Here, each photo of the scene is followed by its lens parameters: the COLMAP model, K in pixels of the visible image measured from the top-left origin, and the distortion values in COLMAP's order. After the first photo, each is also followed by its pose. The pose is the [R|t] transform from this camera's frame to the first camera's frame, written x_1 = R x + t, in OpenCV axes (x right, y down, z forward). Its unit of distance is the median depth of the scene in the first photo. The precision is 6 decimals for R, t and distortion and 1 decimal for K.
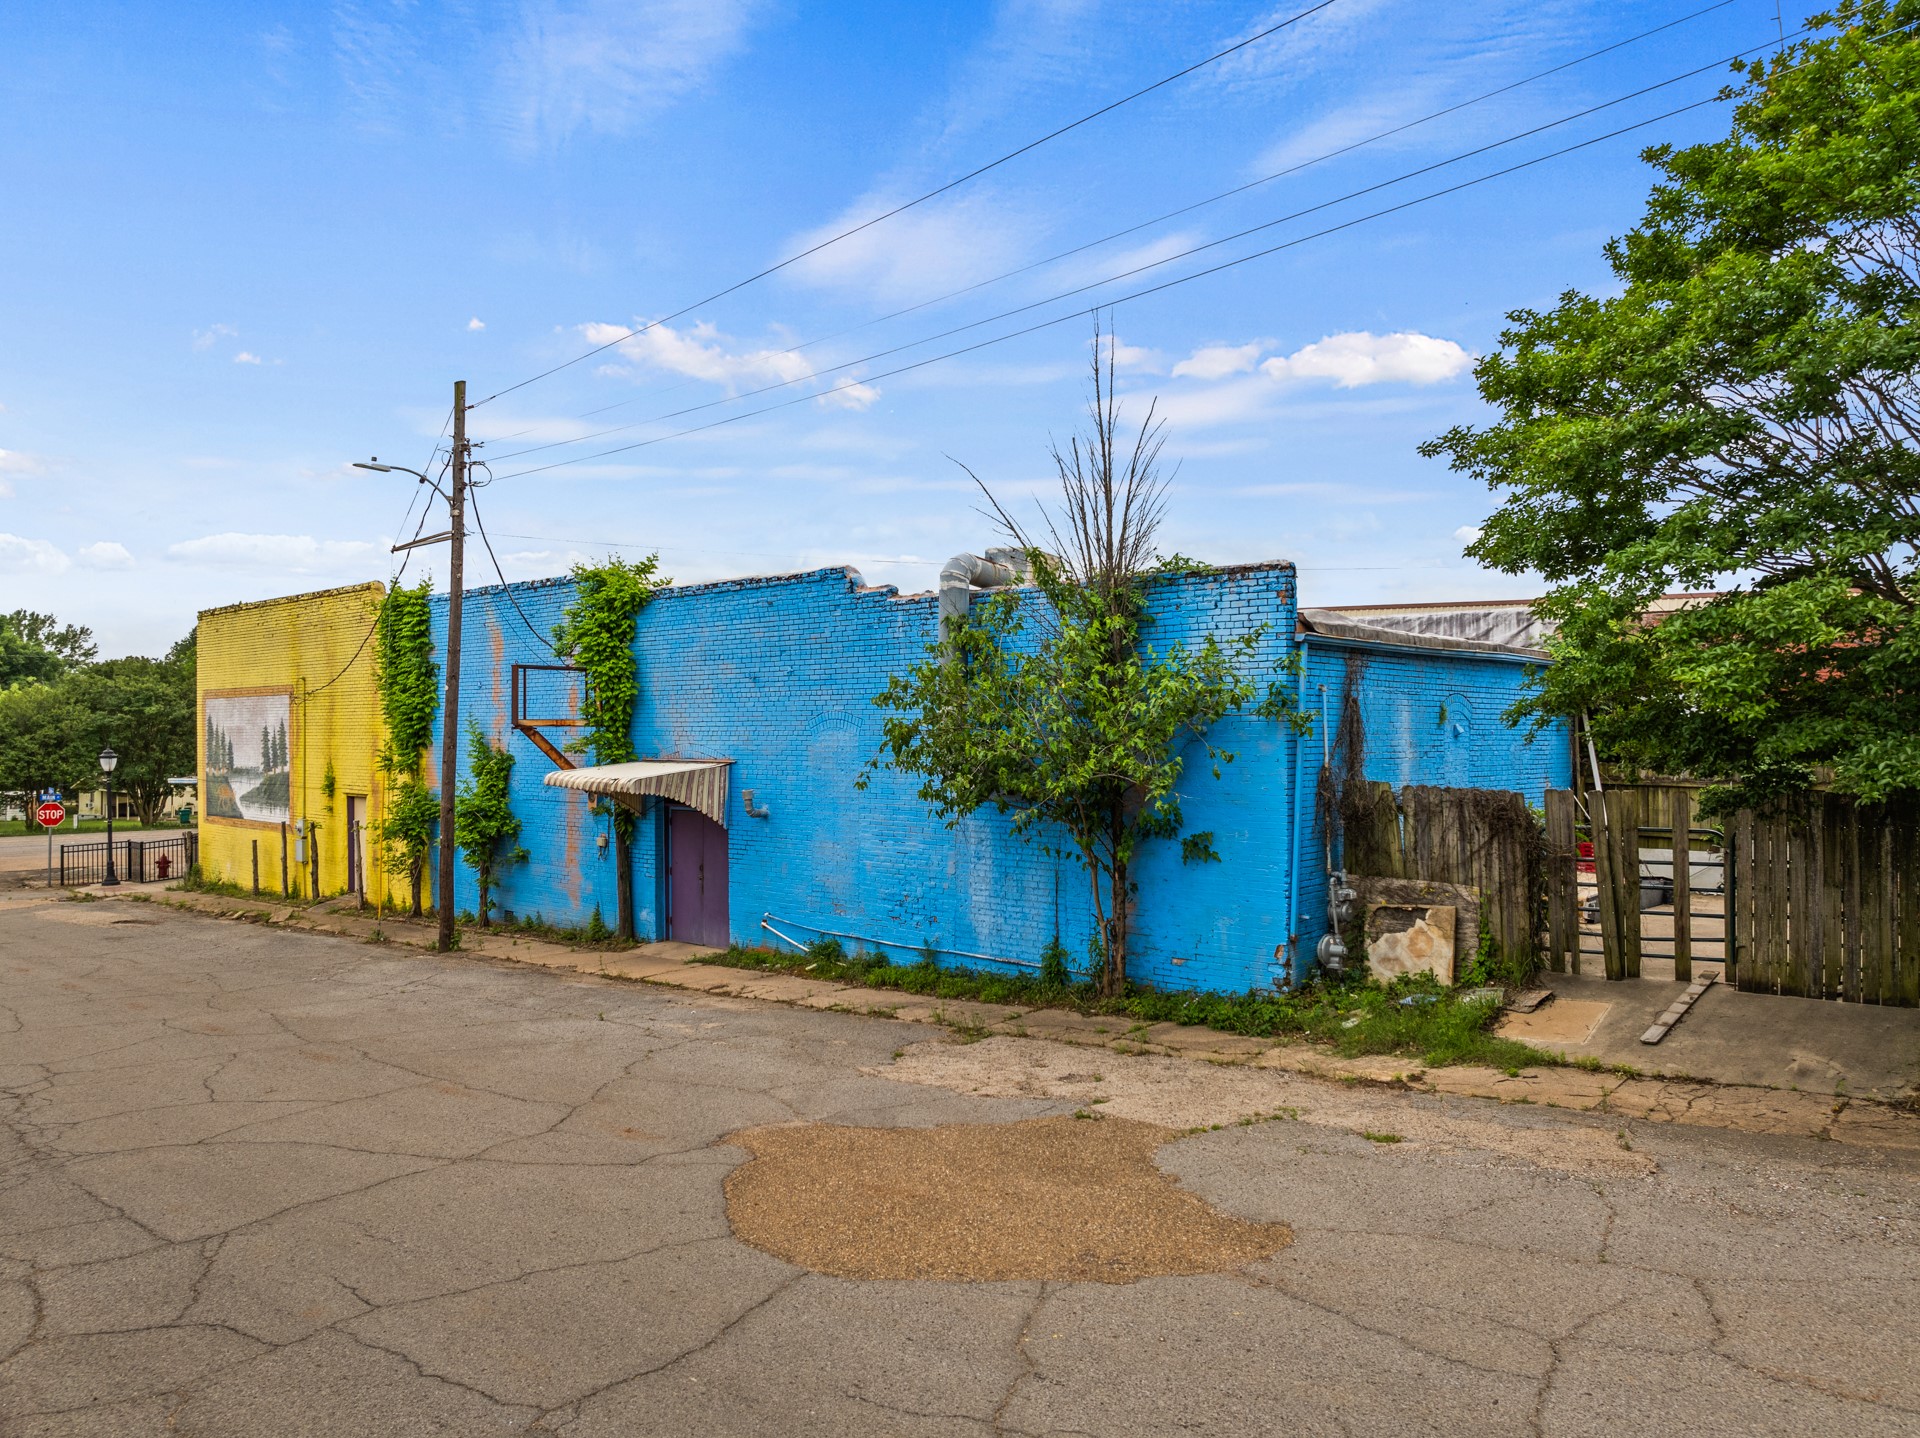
lens RADIAL K [[1345.7, 0, 968.9], [0, 1345.7, 710.4], [0, 0, 1]] dist [-0.035705, -0.000915]
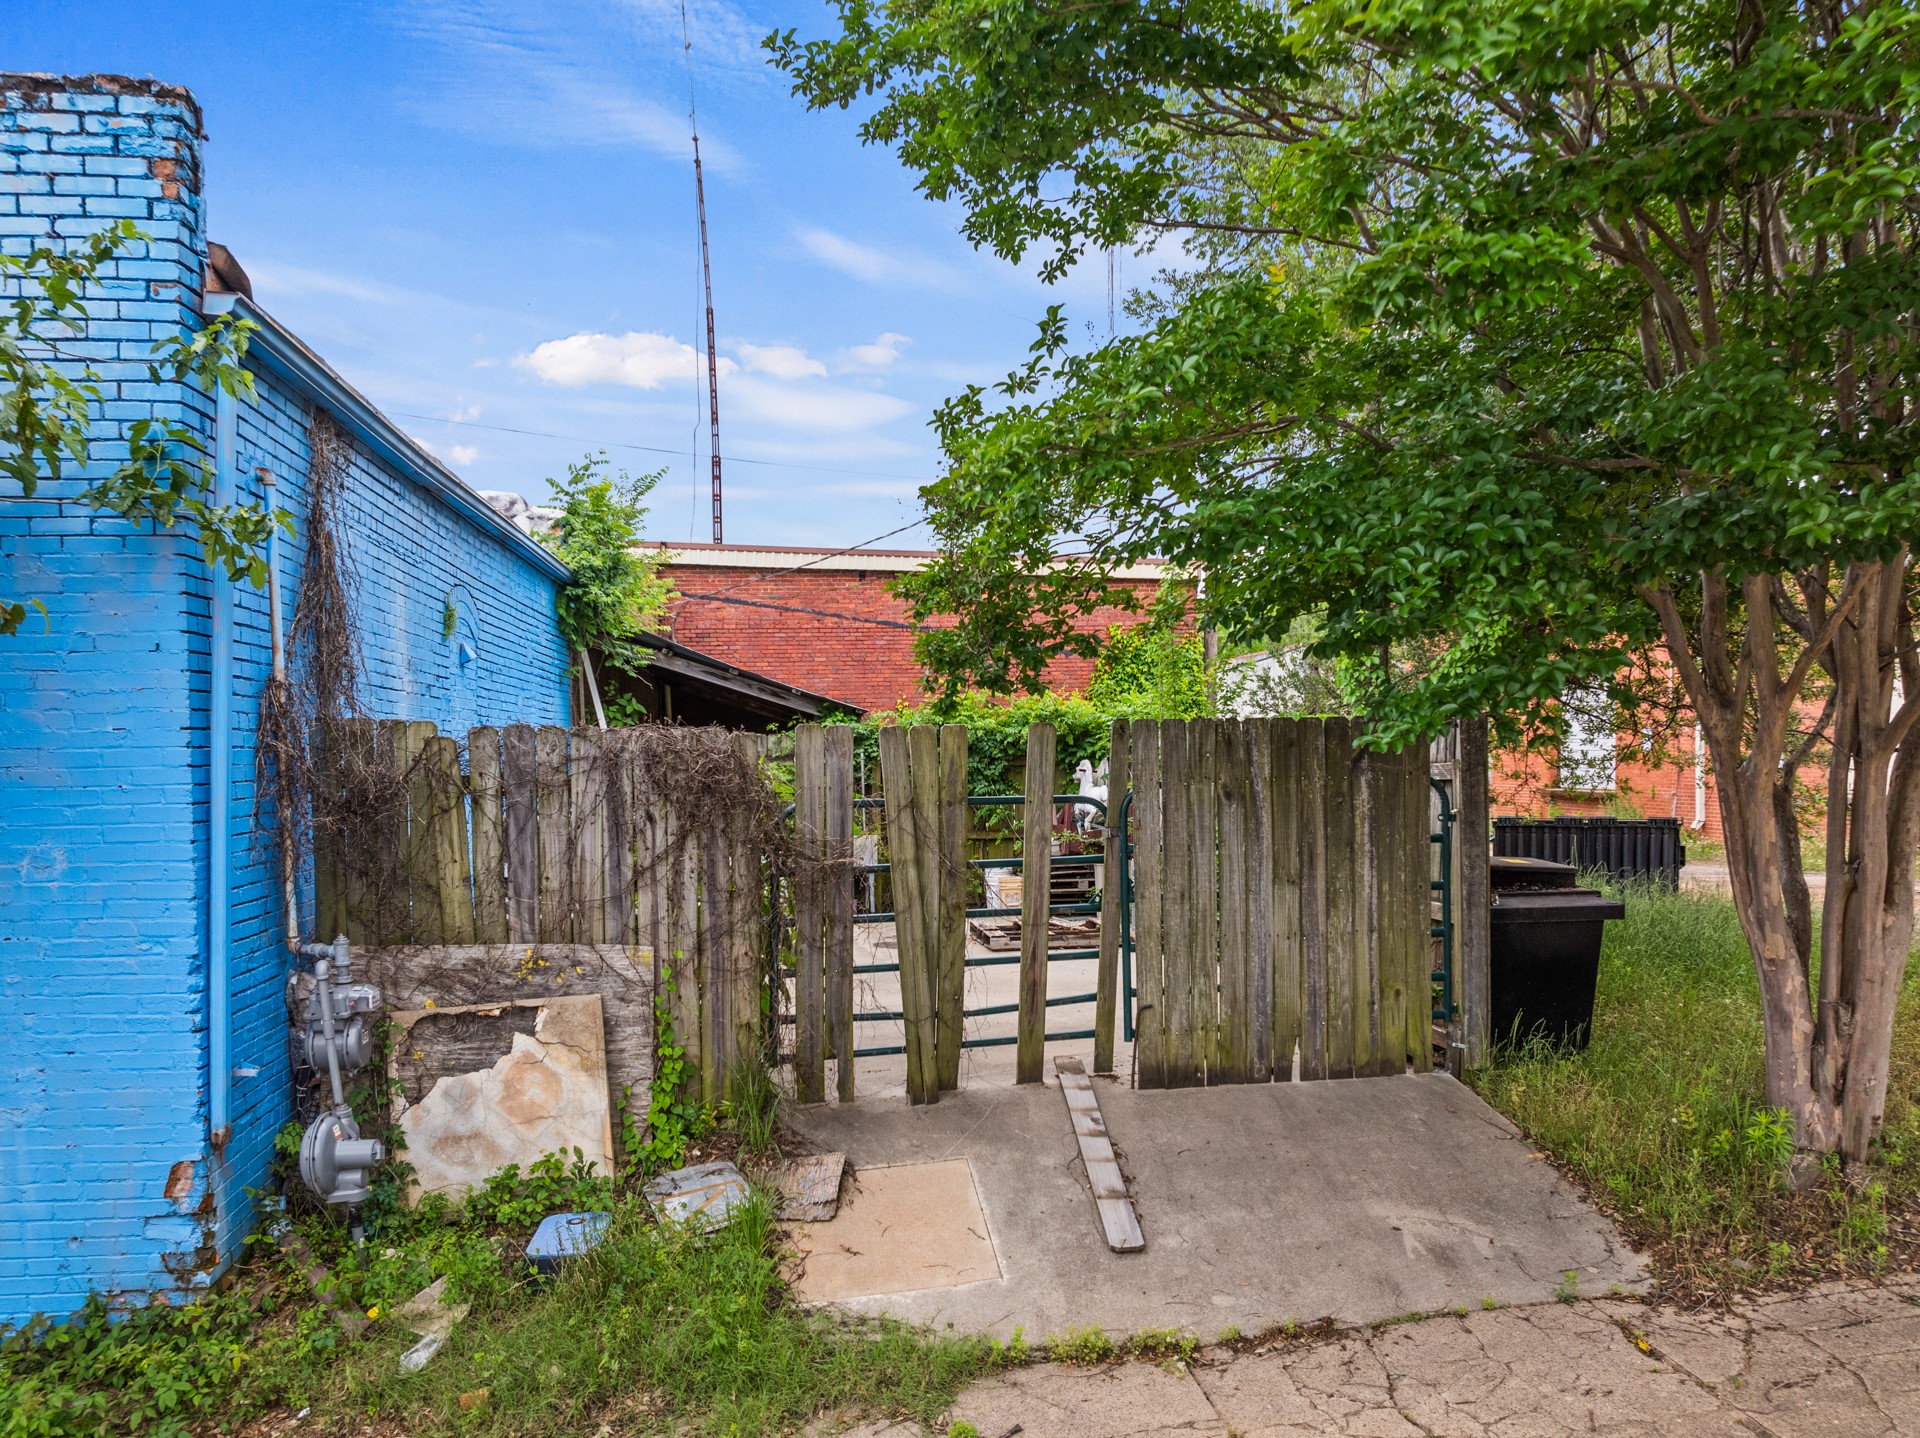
lens RADIAL K [[1395.7, 0, 959.2], [0, 1395.7, 817.7], [0, 0, 1]] dist [-0.036609, 0.007435]
pose [[0.657564, -0.039607, 0.752357, 0.094583], [-0.002636, 0.998490, 0.054869, 0.061441], [-0.753394, -0.038063, 0.656467, 0.604529]]
